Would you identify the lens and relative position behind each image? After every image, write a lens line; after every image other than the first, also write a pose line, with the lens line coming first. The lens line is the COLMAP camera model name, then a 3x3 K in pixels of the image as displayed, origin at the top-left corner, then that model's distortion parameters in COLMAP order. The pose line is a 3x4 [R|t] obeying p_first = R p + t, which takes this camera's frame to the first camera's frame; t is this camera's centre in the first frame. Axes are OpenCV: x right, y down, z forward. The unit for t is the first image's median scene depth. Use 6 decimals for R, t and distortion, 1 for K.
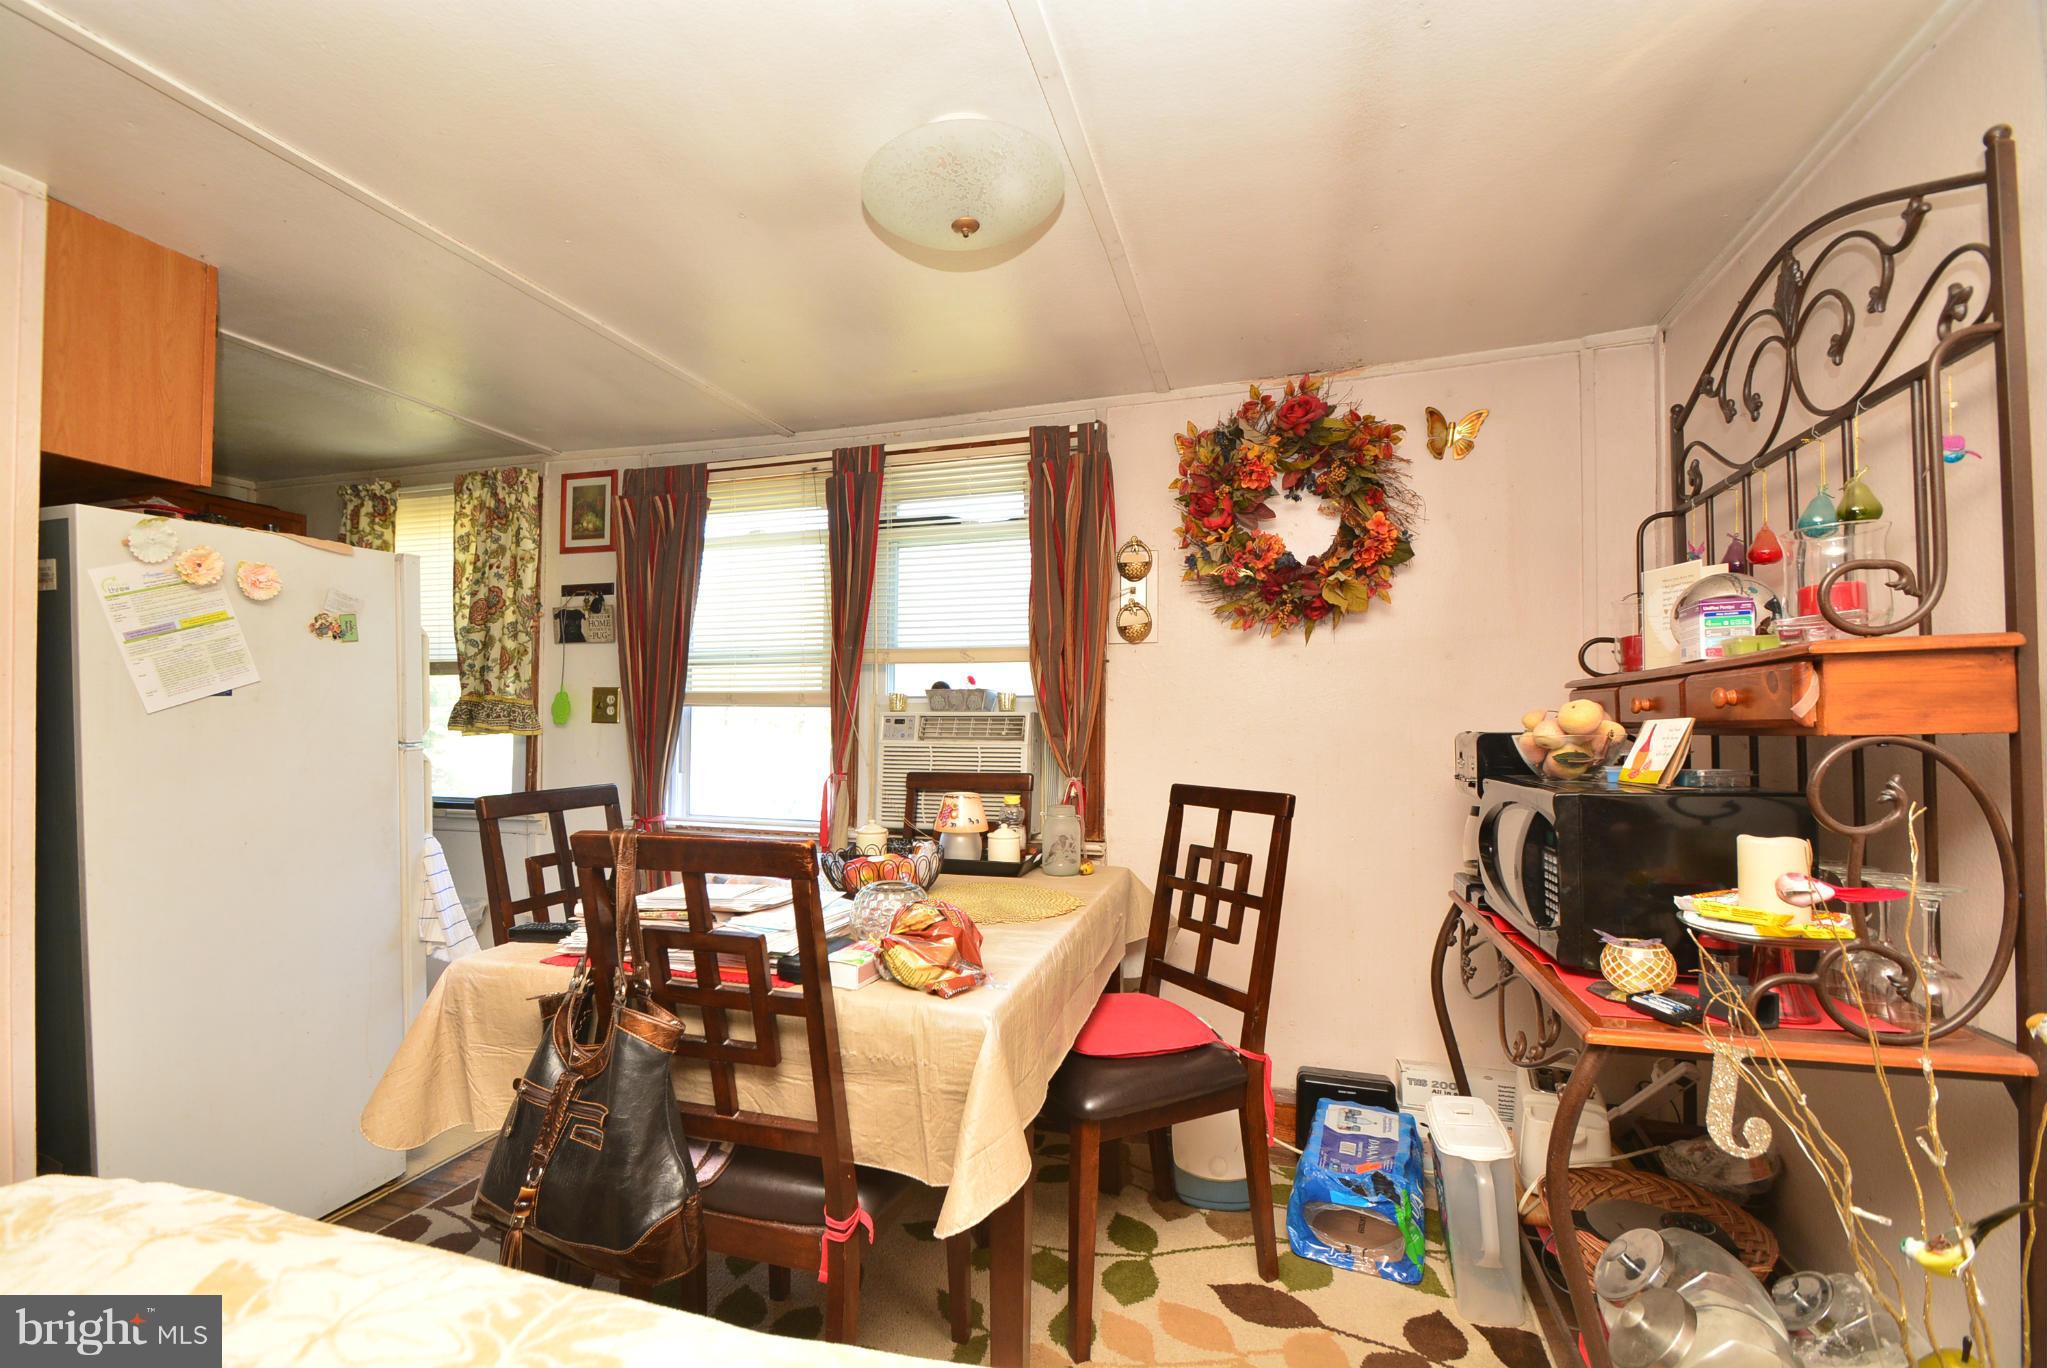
lens RADIAL K [[912.9, 0, 1018.5], [0, 912.9, 688.0], [0, 0, 1]] dist [-0.000064, -0.000006]
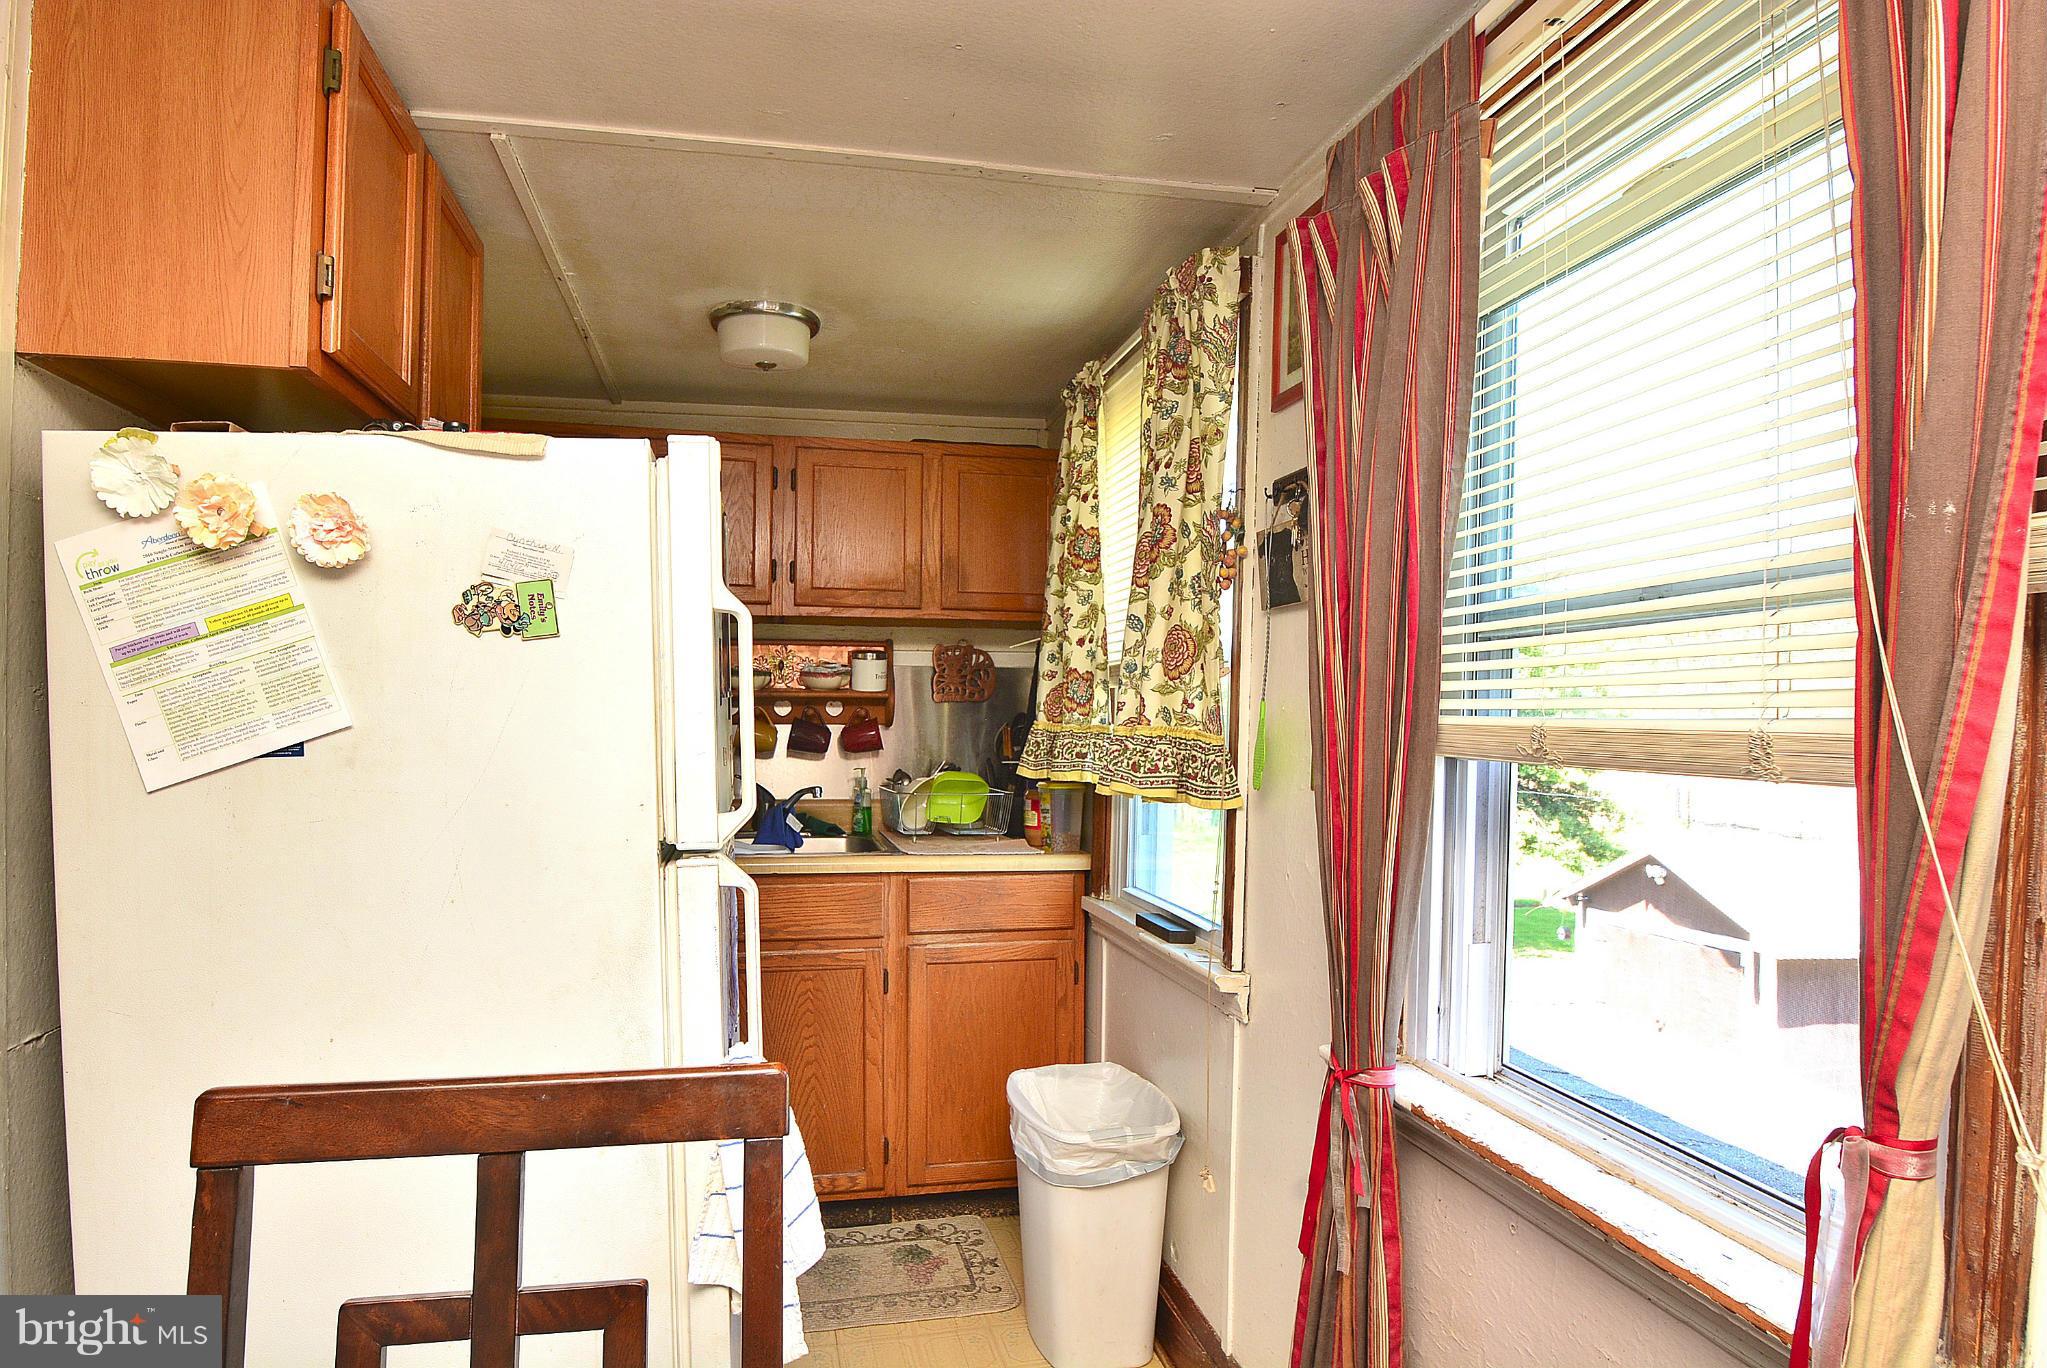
lens RADIAL K [[1181.2, 0, 985.2], [0, 1181.2, 720.6], [0, 0, 1]] dist [-0.006120, -0.000815]
pose [[0.459506, 0.005019, -0.888160, -0.072243], [0.024817, 0.999521, 0.018488, -0.012930], [0.887828, -0.030537, 0.459162, 0.932905]]
